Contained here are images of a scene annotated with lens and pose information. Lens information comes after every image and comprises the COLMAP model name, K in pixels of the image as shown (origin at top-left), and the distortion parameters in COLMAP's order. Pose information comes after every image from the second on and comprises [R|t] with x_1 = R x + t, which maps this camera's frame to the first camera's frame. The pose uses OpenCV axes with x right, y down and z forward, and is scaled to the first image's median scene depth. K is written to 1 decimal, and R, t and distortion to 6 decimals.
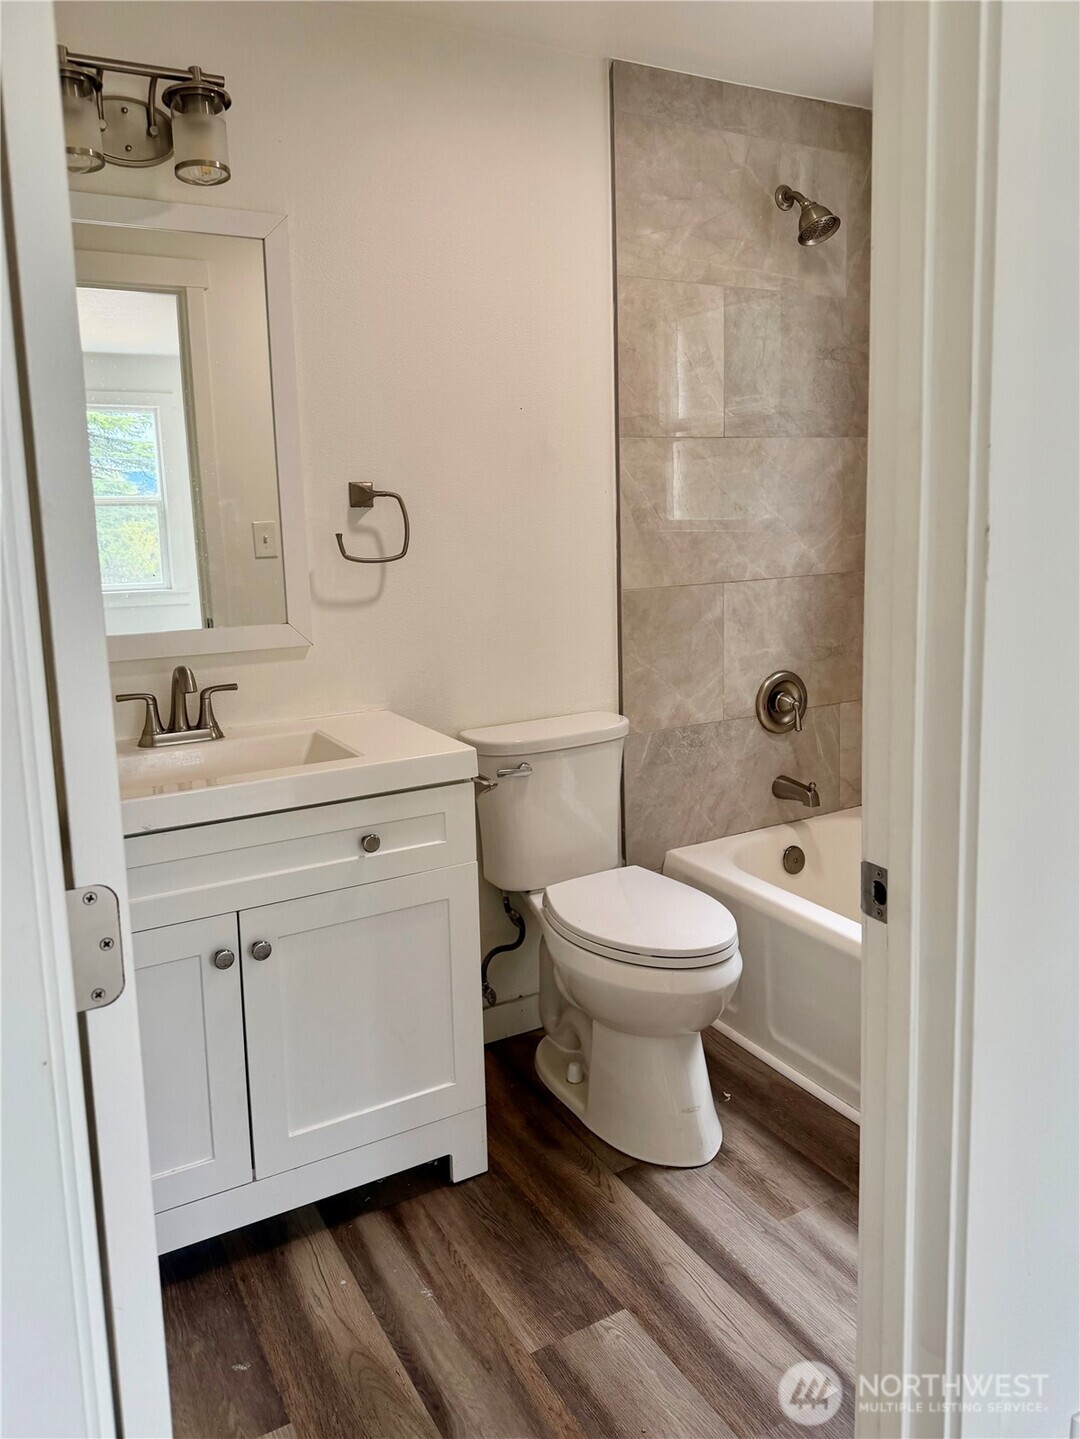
lens RADIAL K [[1026.5, 0, 540.0], [0, 1026.5, 717.9], [0, 0, 1]] dist [0.005888, -0.037602]
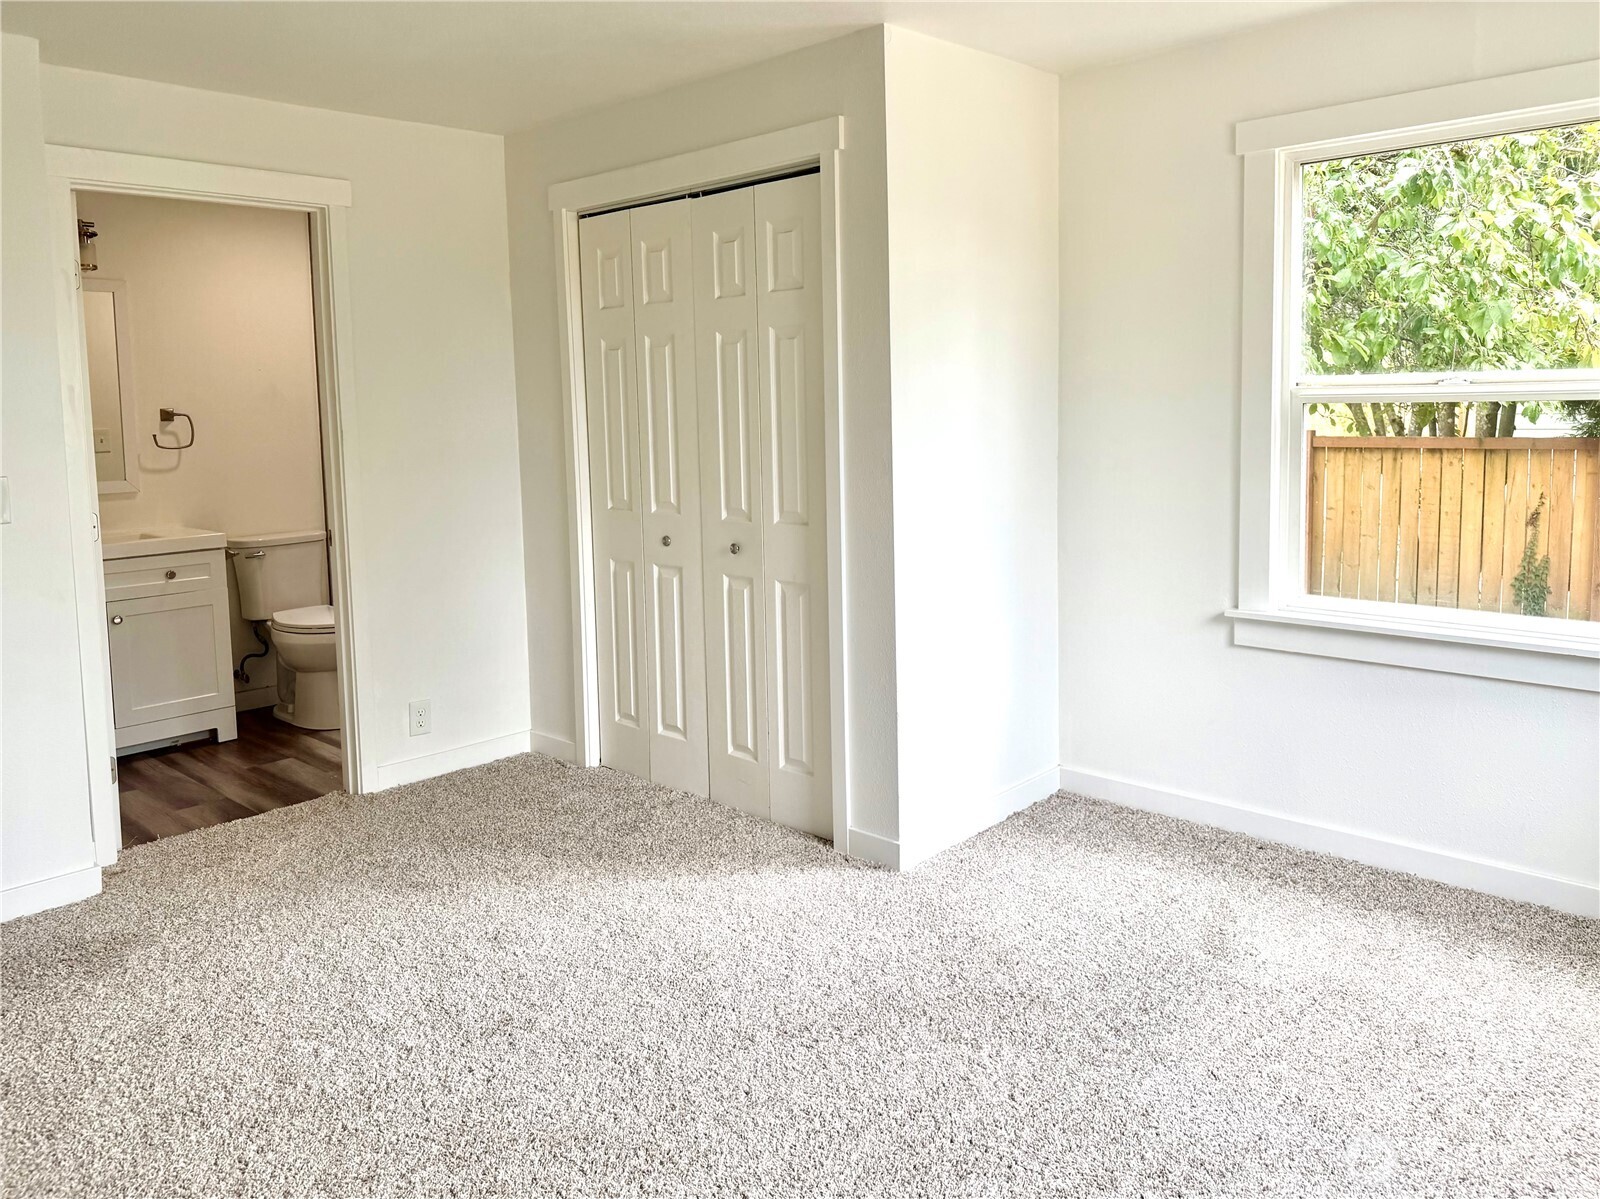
lens RADIAL K [[1141.3, 0, 797.1], [0, 1141.3, 602.5], [0, 0, 1]] dist [0.005888, -0.037602]
pose [[0.951890, -0.023104, 0.305567, 0.301185], [0.039489, 0.998088, -0.047551, 0.294254], [-0.303884, 0.057330, 0.950983, -1.425856]]
